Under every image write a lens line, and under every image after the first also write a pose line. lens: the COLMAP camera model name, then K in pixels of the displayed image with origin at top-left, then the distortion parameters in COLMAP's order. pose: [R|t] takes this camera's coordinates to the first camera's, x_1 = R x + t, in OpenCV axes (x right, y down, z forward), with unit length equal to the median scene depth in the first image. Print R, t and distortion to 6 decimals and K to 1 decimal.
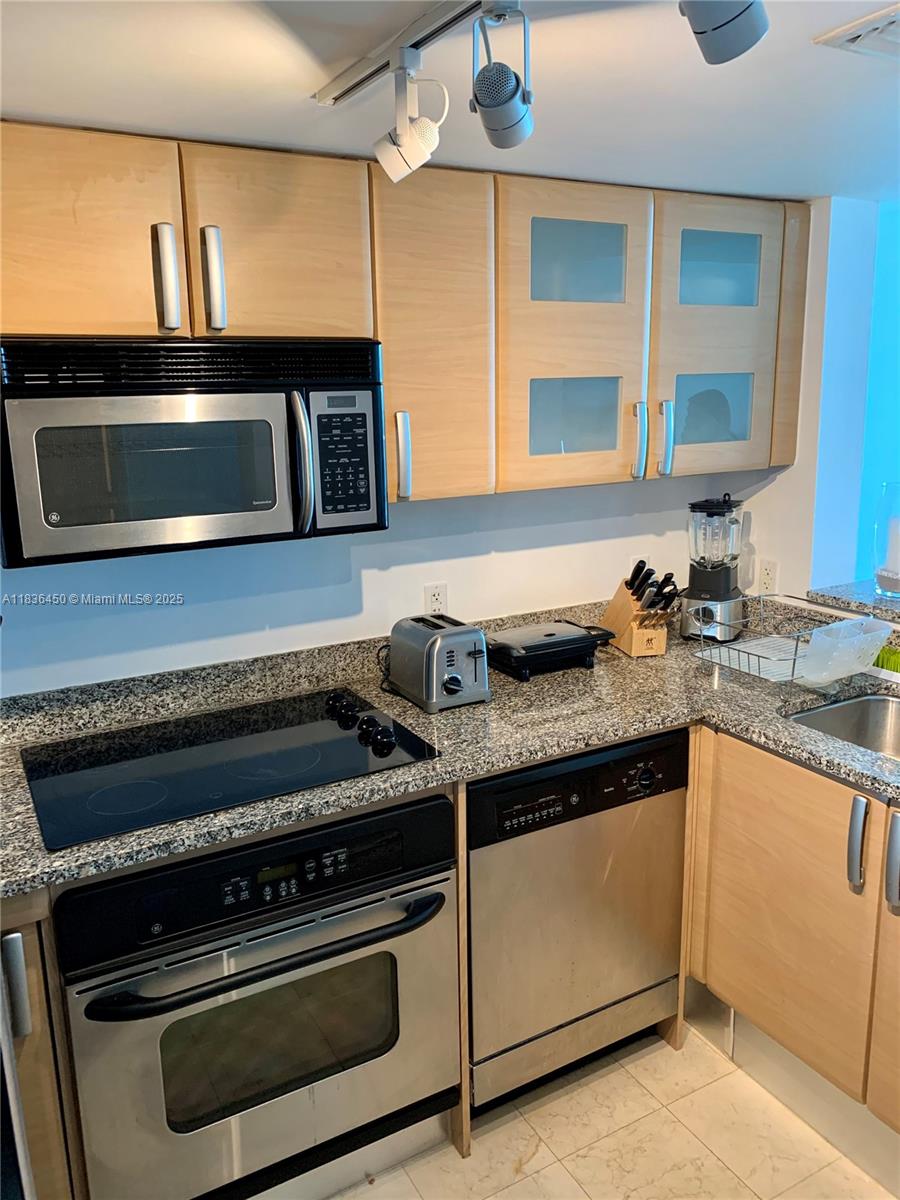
lens RADIAL K [[916.8, 0, 455.4], [0, 916.8, 596.8], [0, 0, 1]] dist [0.035747, -0.037968]
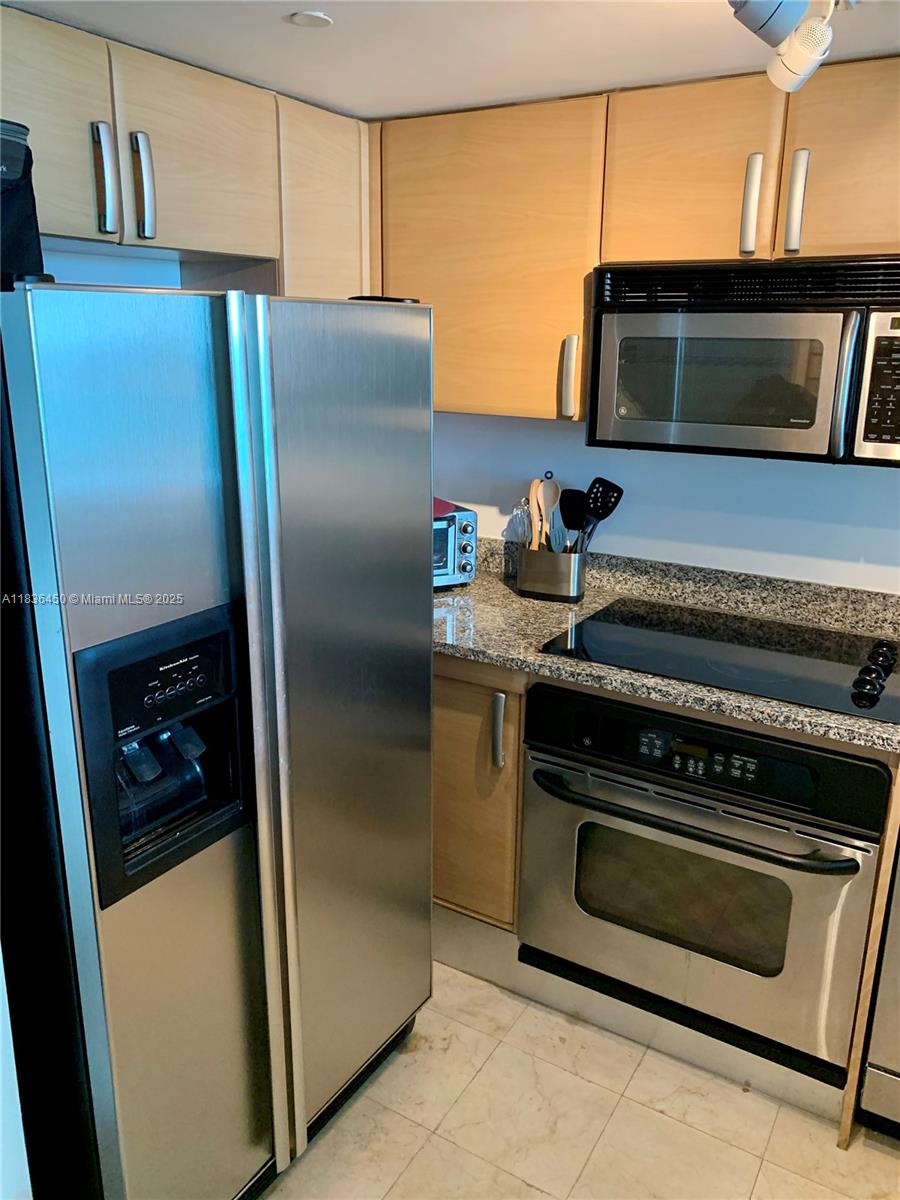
lens RADIAL K [[916.8, 0, 455.9], [0, 916.8, 605.2], [0, 0, 1]] dist [0.035747, -0.037968]
pose [[0.475252, 0.271764, -0.836827, 0.468646], [-0.212652, 0.958384, 0.190471, -0.017693], [0.853765, 0.087431, 0.513265, 0.139602]]
